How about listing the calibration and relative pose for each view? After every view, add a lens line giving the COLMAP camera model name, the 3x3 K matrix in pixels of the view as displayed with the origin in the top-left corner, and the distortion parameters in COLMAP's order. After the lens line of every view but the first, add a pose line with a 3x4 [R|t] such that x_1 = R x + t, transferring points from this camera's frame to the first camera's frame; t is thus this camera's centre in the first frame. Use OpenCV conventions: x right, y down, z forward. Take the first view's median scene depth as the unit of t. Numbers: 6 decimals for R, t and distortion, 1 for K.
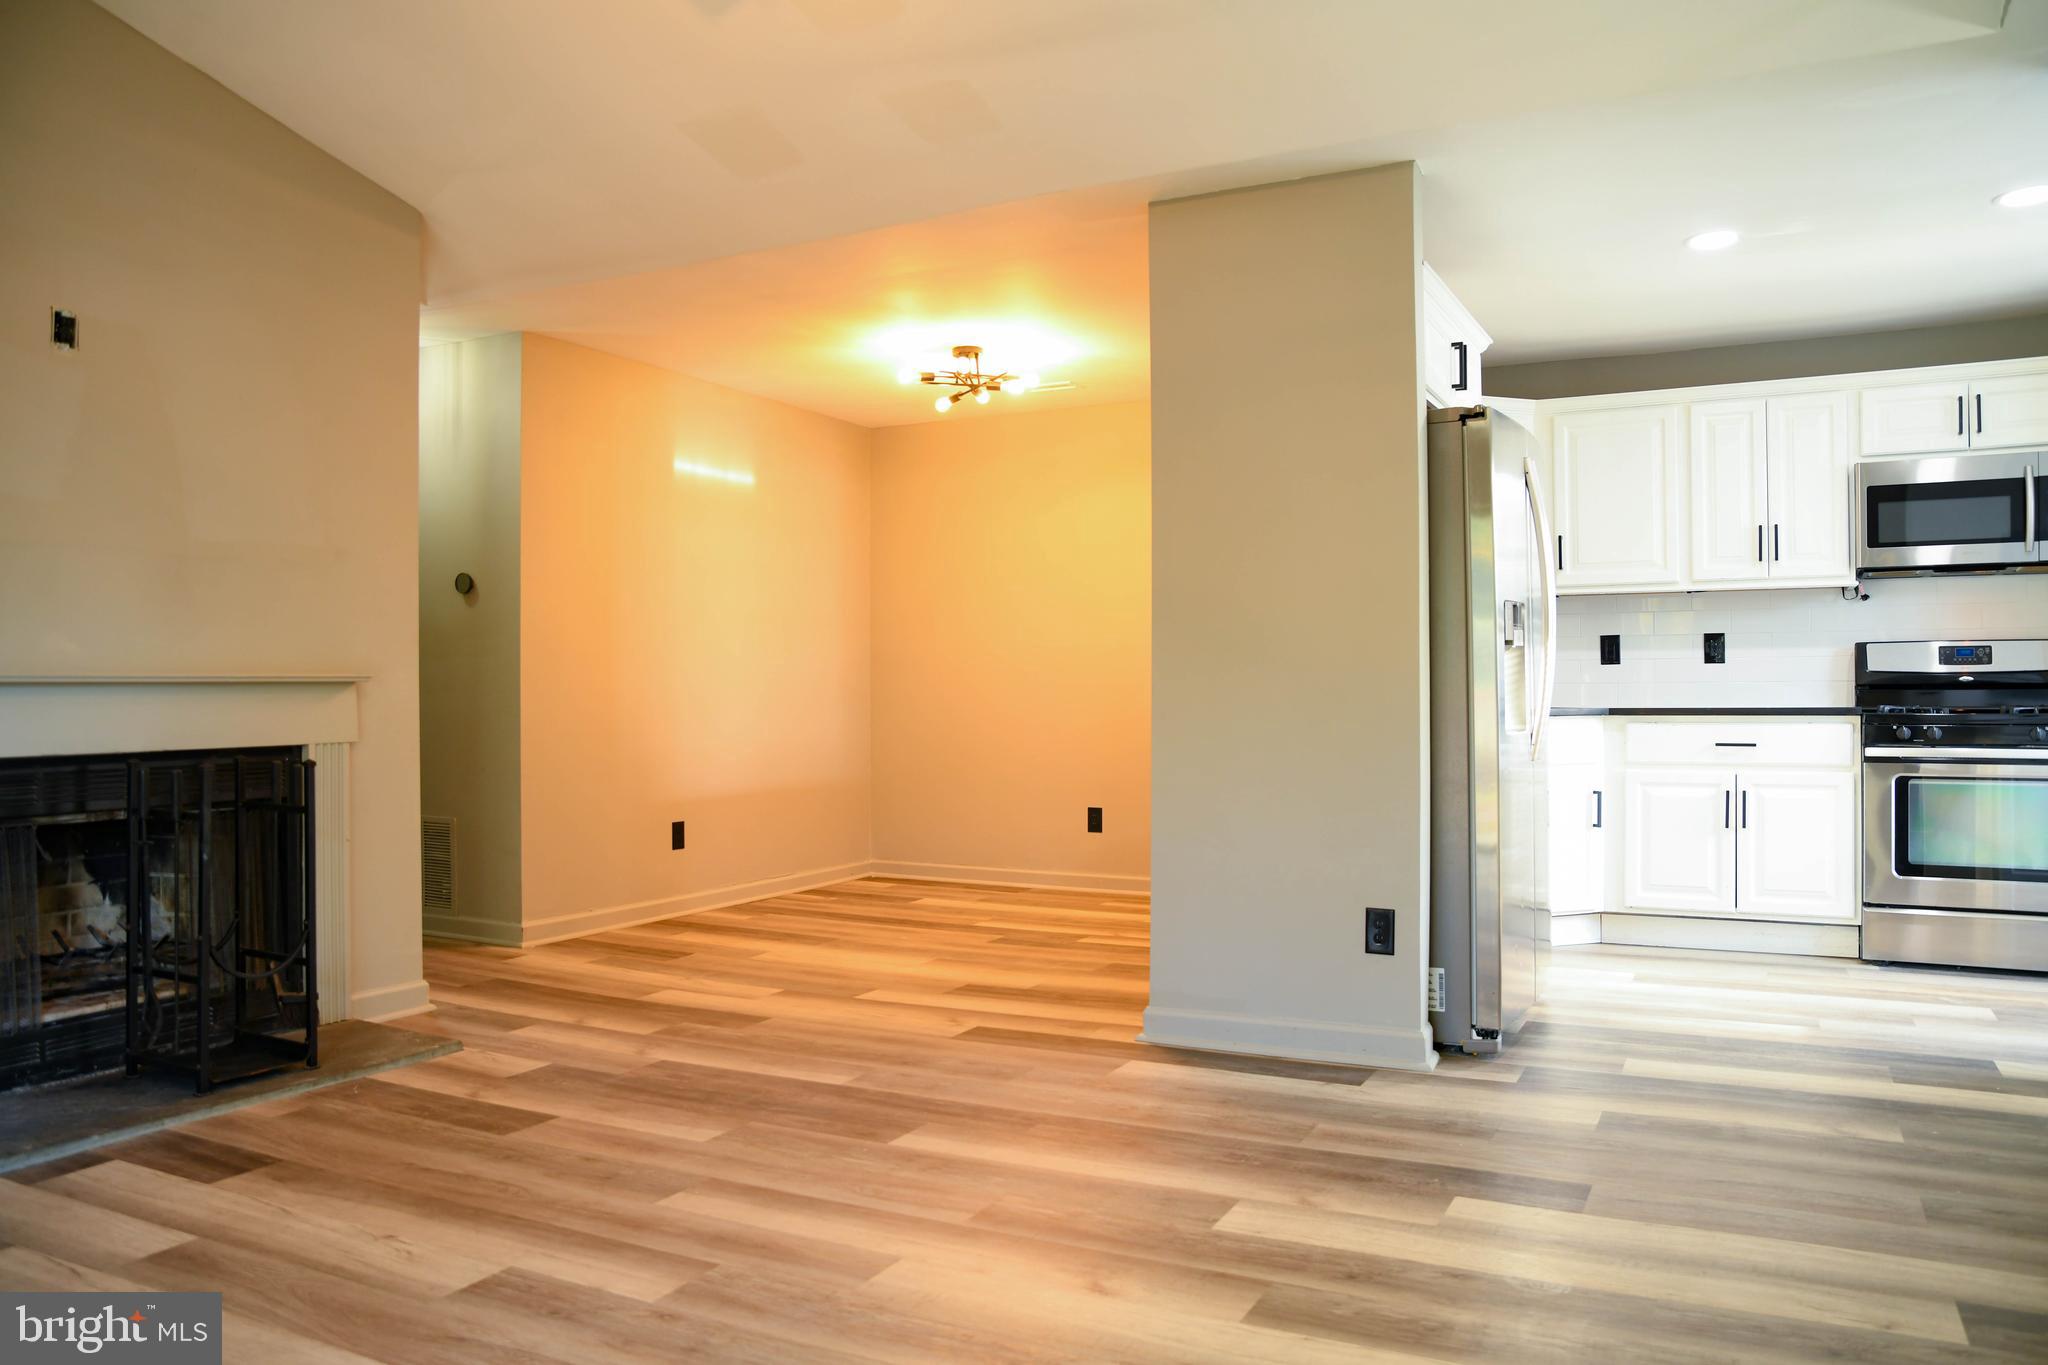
lens RADIAL K [[1447.8, 0, 1034.9], [0, 1447.8, 685.8], [0, 0, 1]] dist [-0.106079, 0.082455]
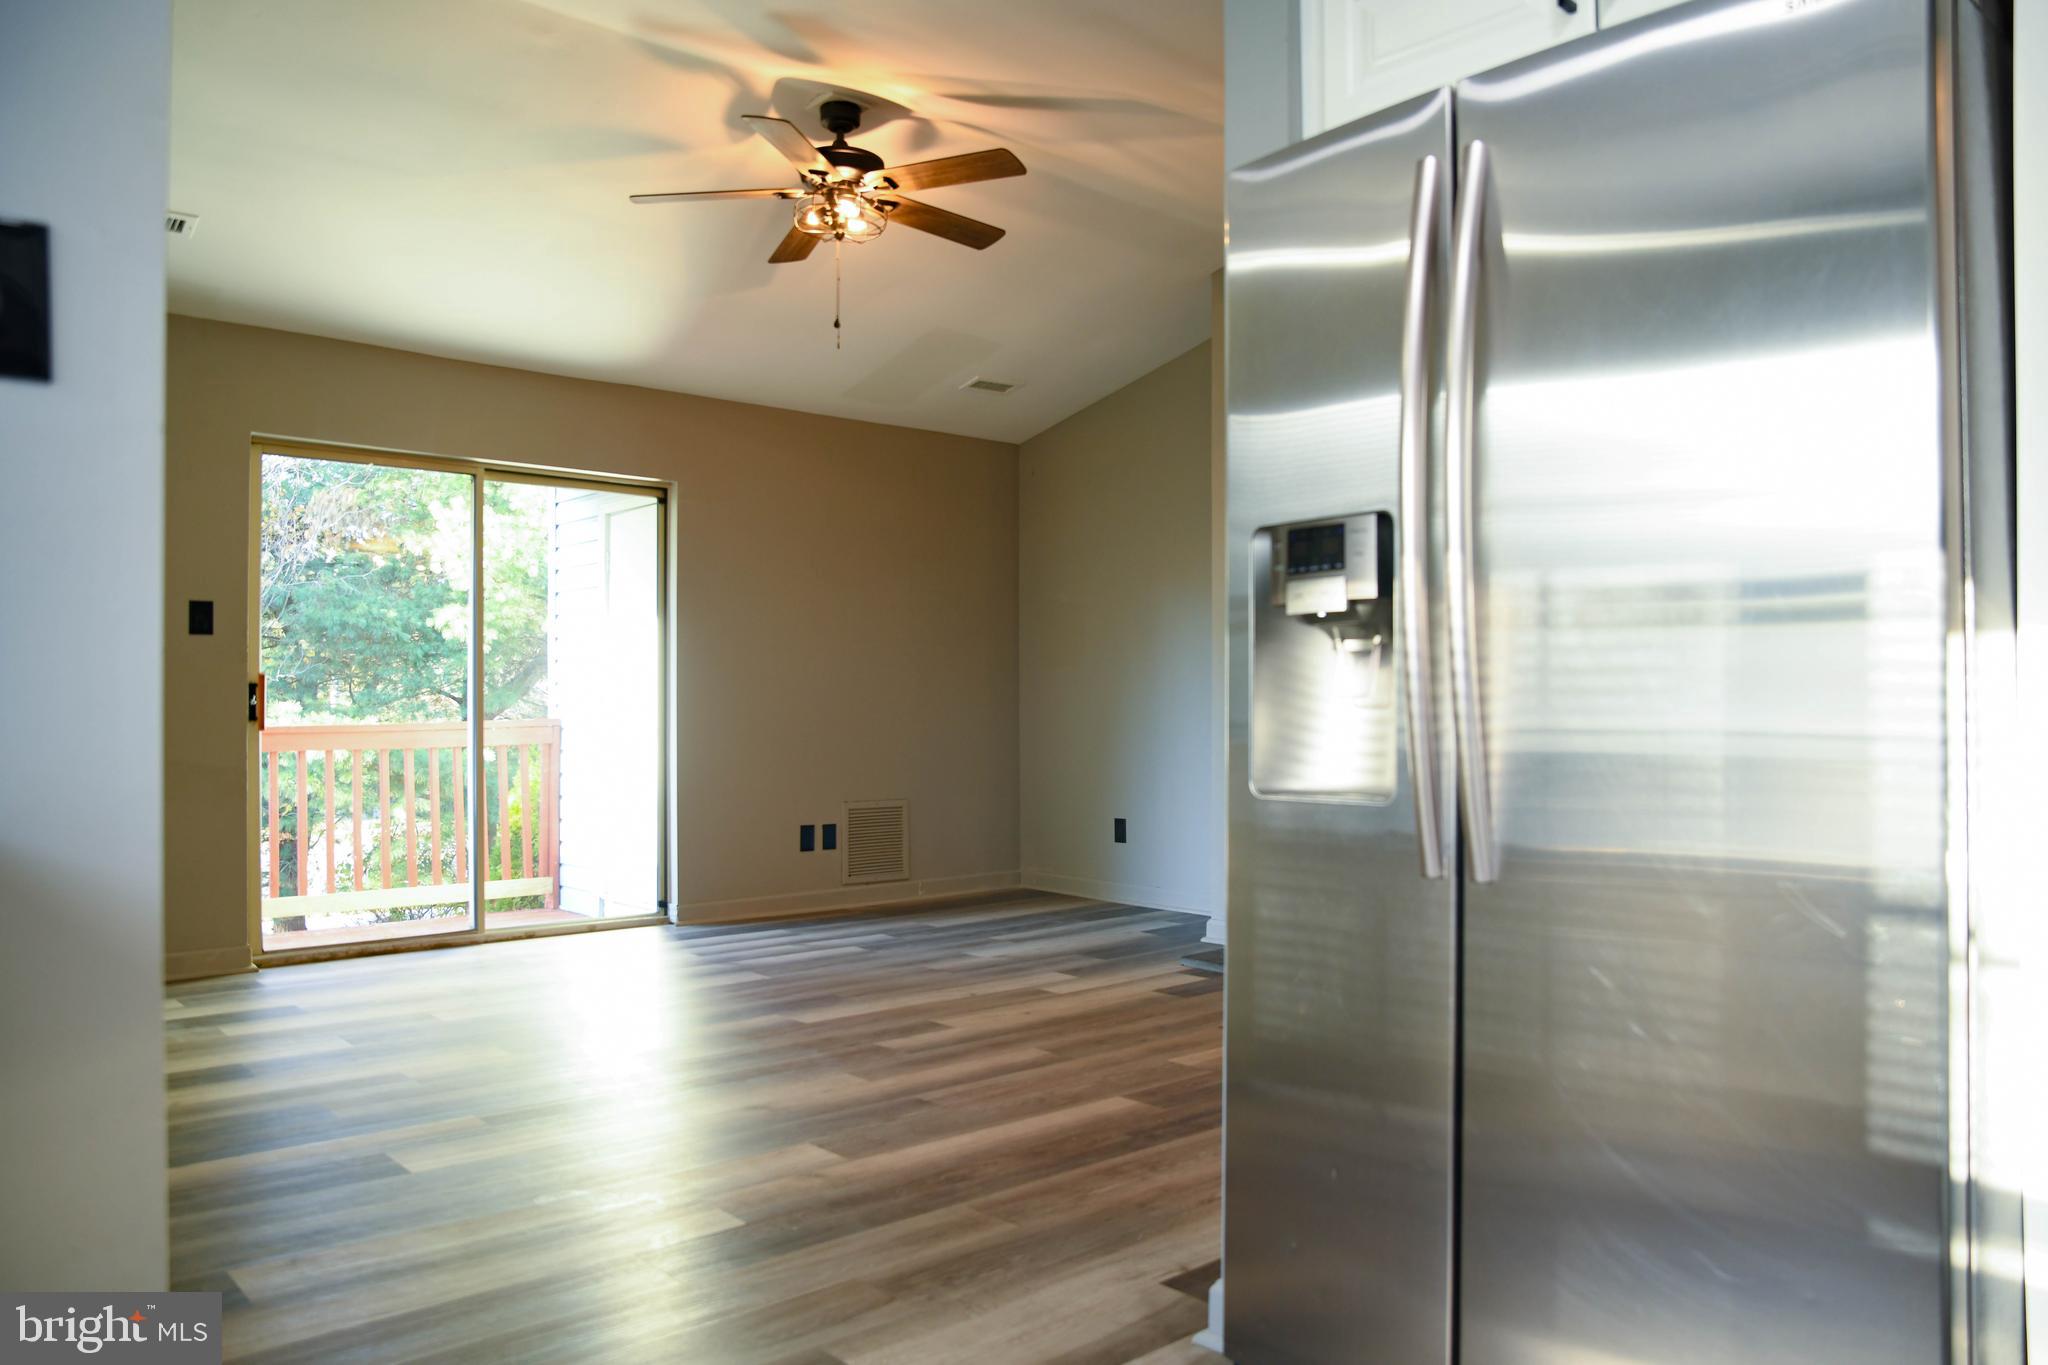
lens RADIAL K [[1424.8, 0, 1031.0], [0, 1424.8, 688.3], [0, 0, 1]] dist [-0.102120, 0.075584]
pose [[-0.343163, -0.008568, -0.939237, 0.889010], [0.004293, 0.999934, -0.010690, 0.002071], [0.939266, -0.007700, -0.343104, 1.185269]]
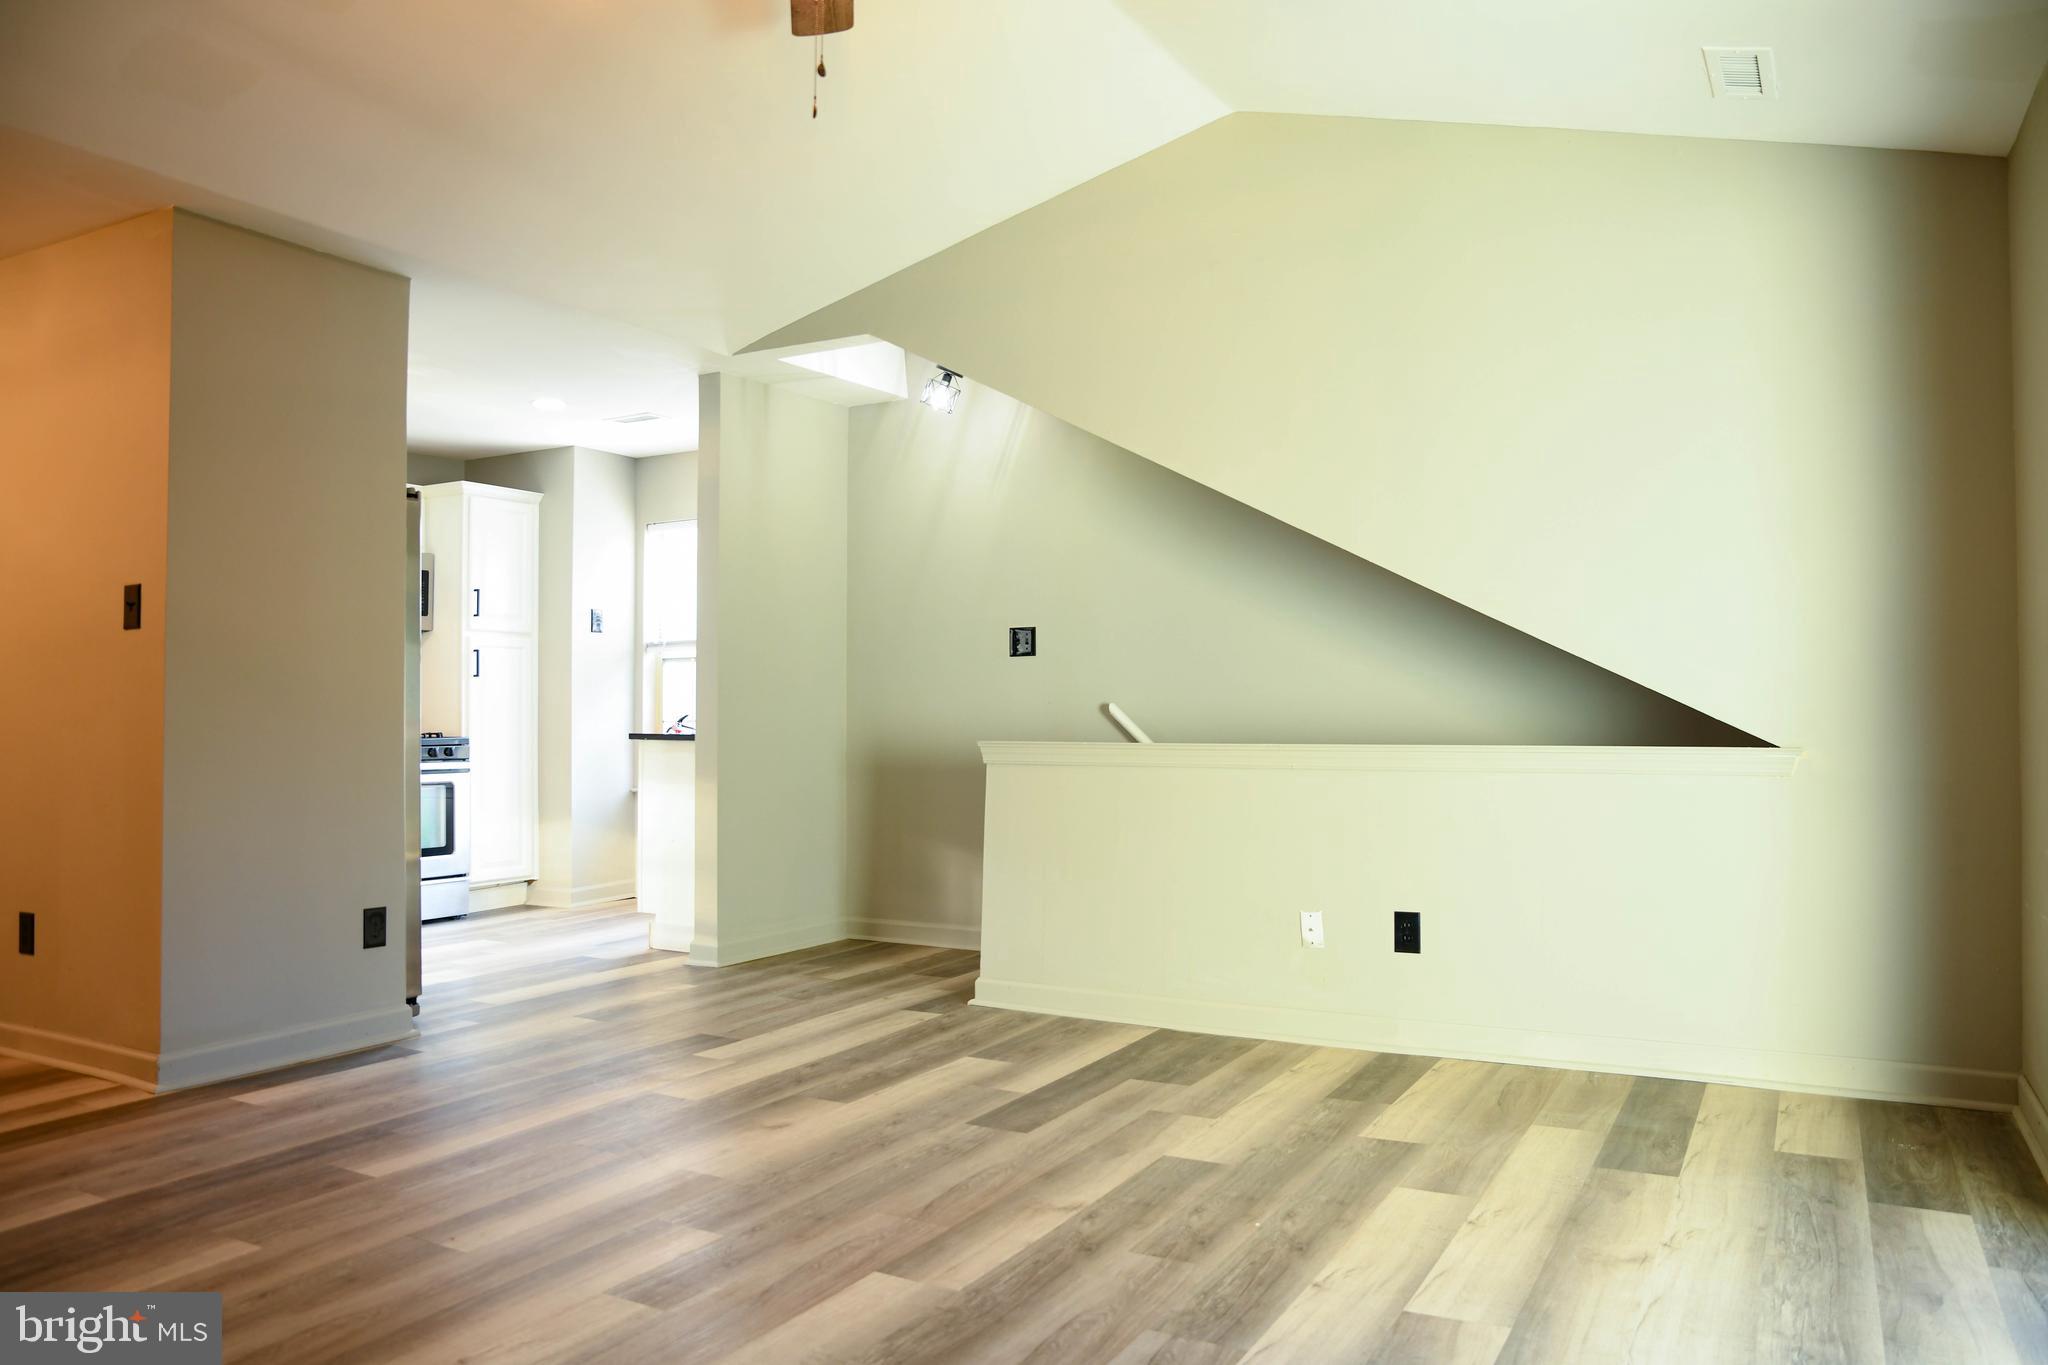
lens RADIAL K [[1447.8, 0, 1034.9], [0, 1447.8, 685.8], [0, 0, 1]] dist [-0.106079, 0.082455]
pose [[0.027054, 0.026339, 0.999287, -0.955520], [-0.001518, 0.999653, -0.026308, 0.005444], [-0.999633, -0.000805, 0.027084, 0.464407]]
